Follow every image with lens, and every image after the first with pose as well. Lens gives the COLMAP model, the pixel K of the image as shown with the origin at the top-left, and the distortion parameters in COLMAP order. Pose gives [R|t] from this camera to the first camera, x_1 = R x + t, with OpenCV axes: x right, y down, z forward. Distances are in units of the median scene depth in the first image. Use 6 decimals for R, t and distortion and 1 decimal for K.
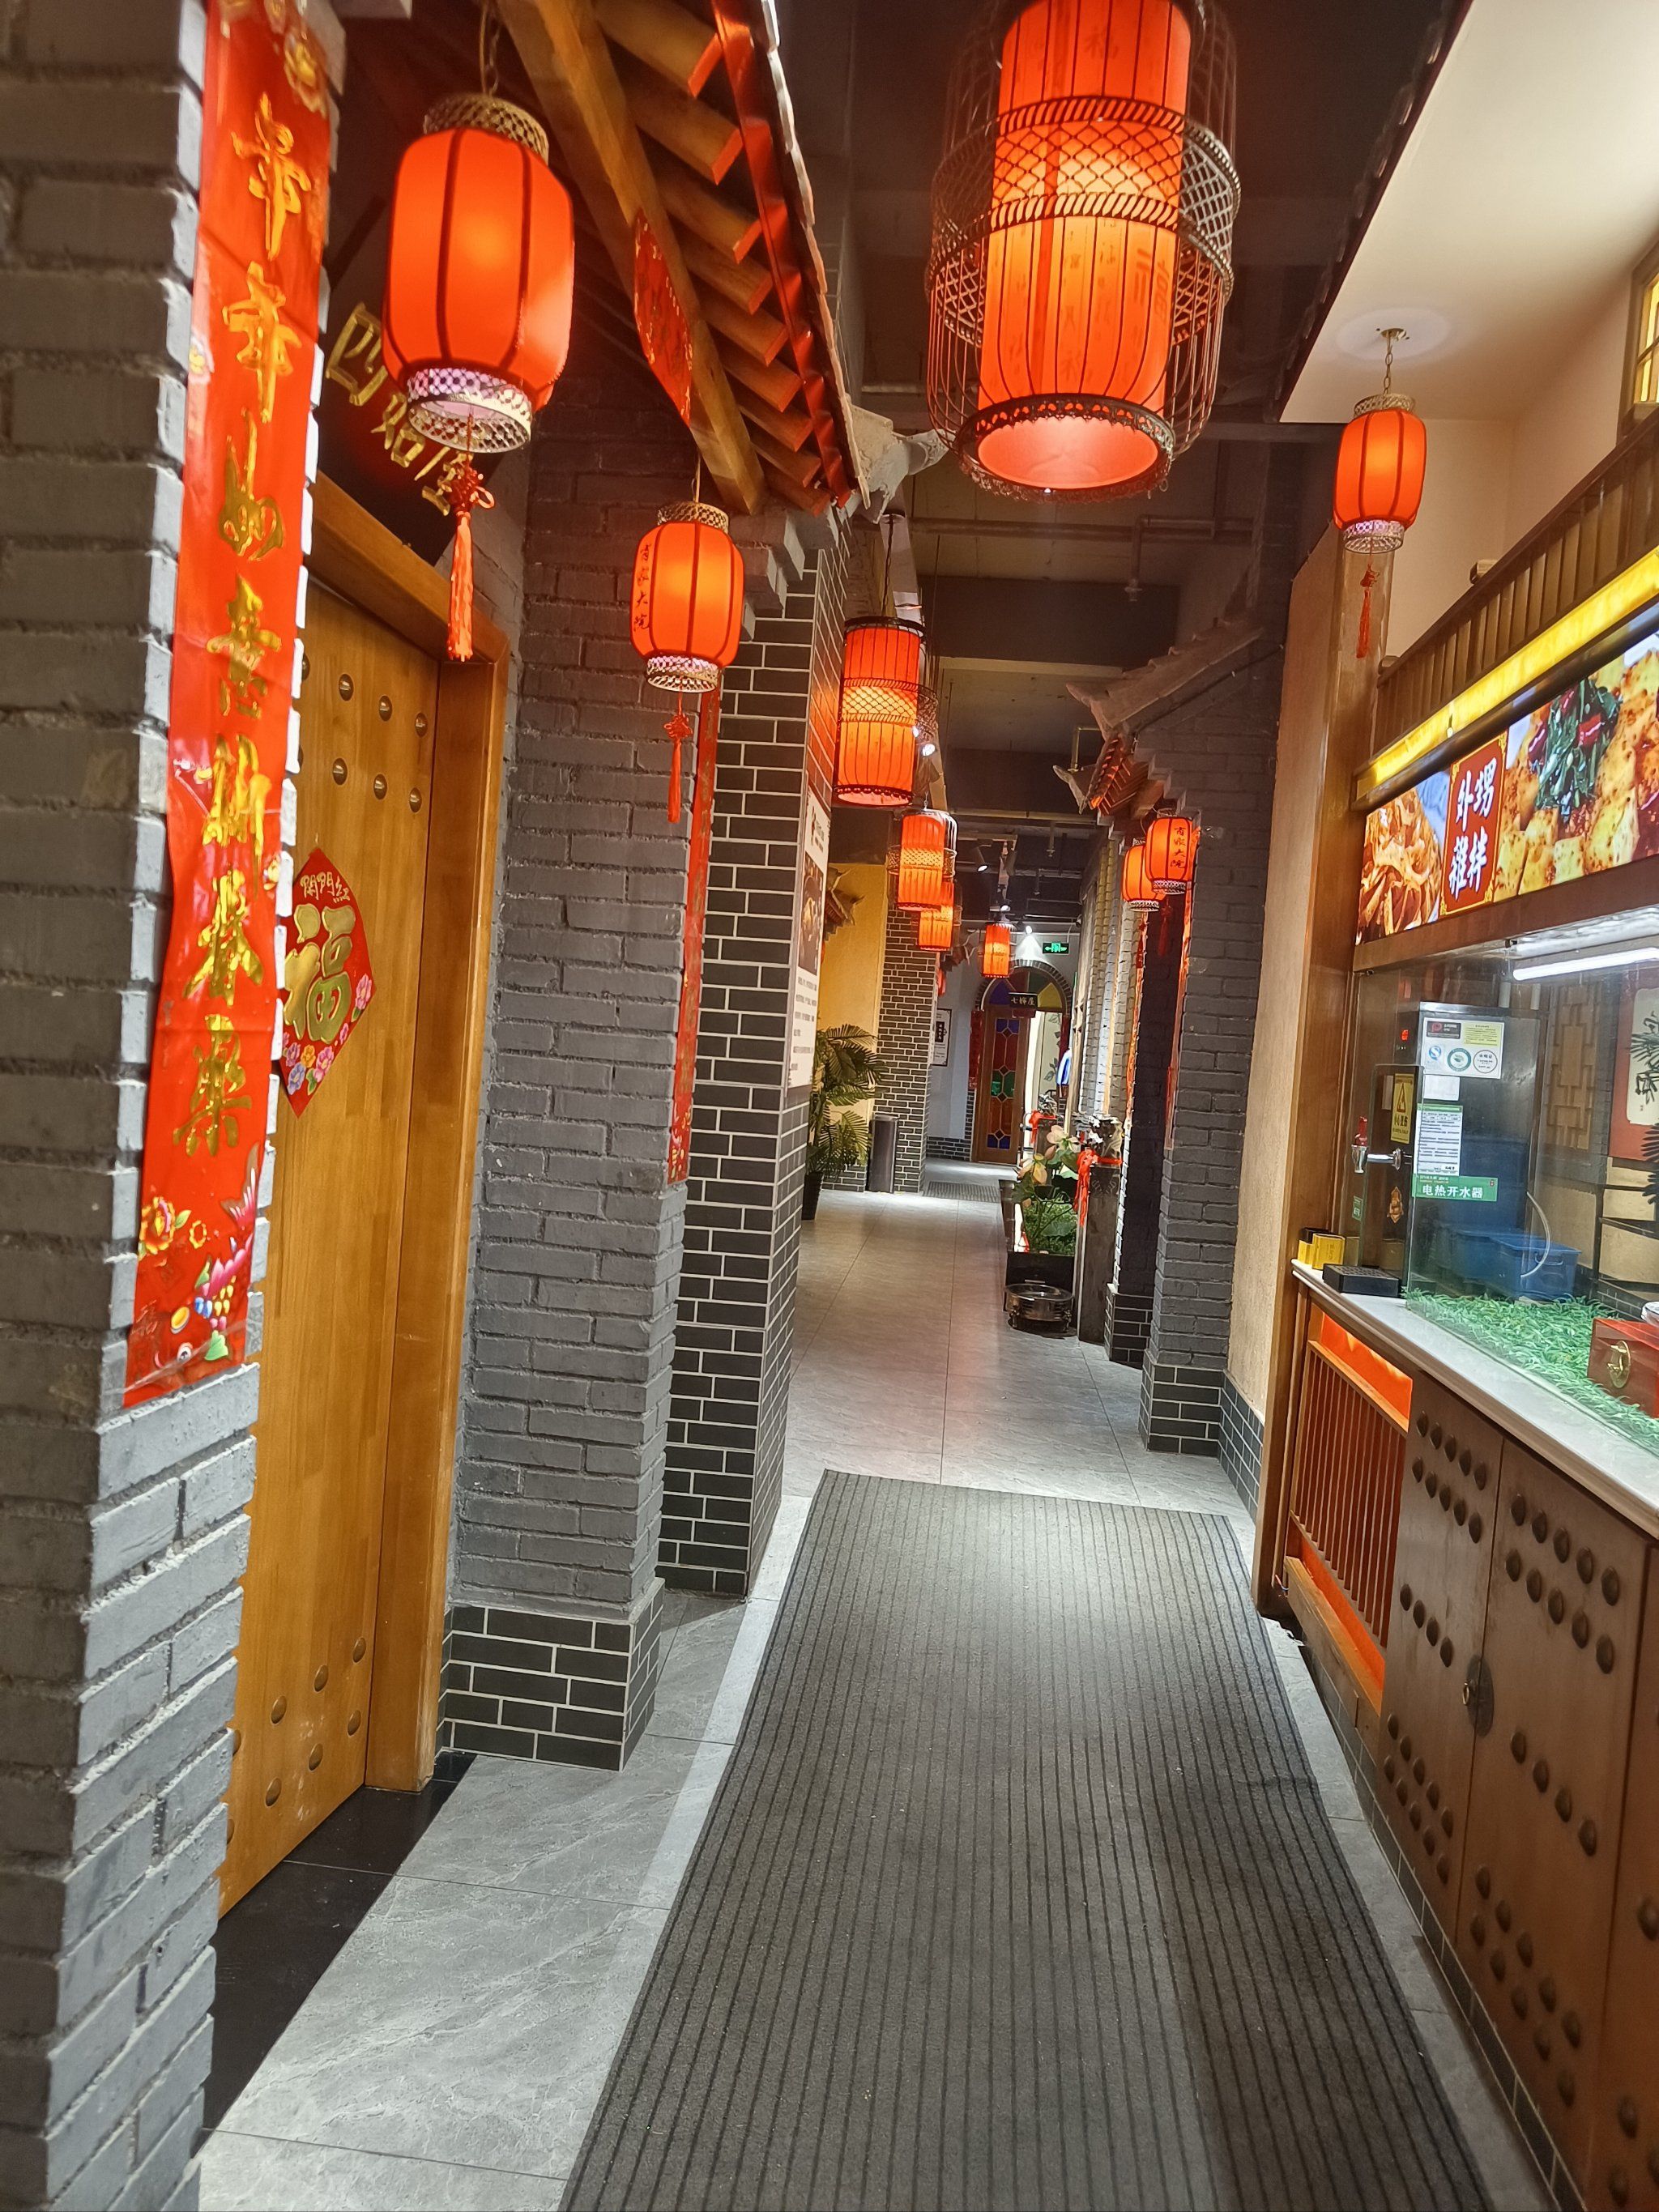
lens RADIAL K [[1479.9, 0, 835.9], [0, 1479.9, 1075.8], [0, 0, 1]] dist [0.072826, 0.002803]
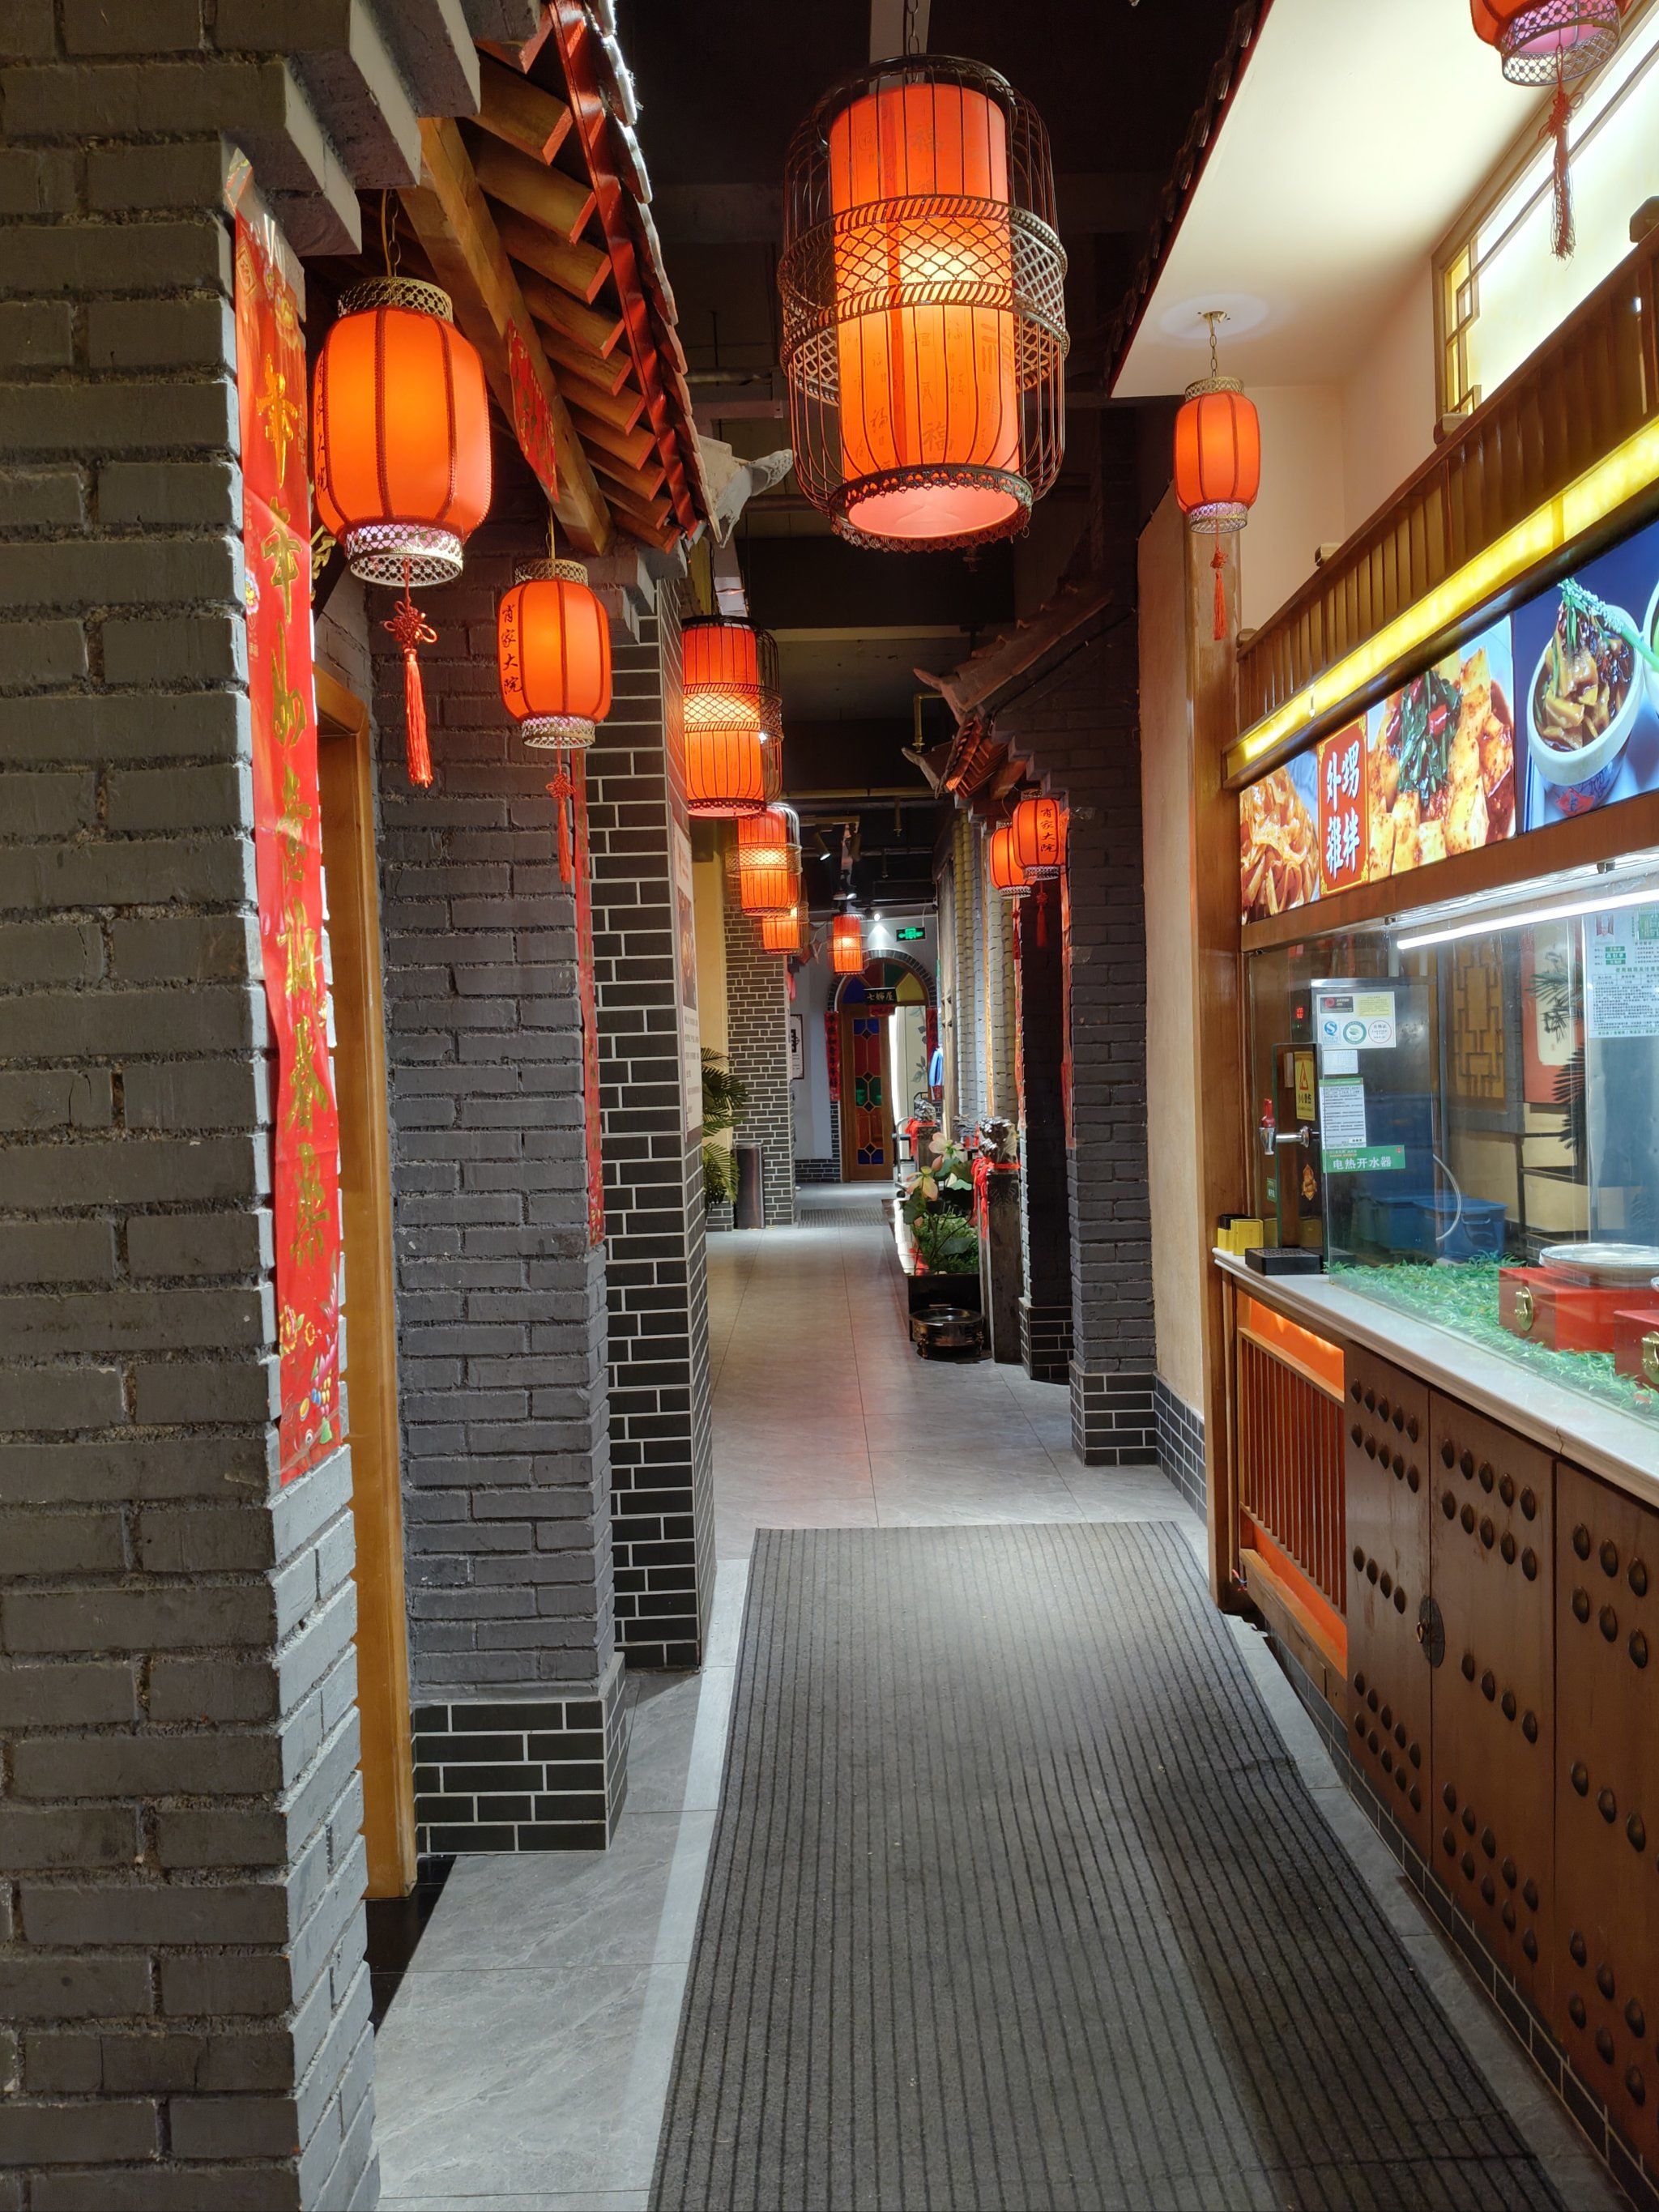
lens RADIAL K [[1694.9, 0, 829.5], [0, 1694.9, 1106.0], [0, 0, 1]] dist [0.185478, -0.226499]
pose [[0.989857, -0.109031, 0.091074, -0.050456], [0.108353, 0.994036, 0.012371, -0.016100], [-0.091880, -0.002377, 0.995767, -0.136675]]
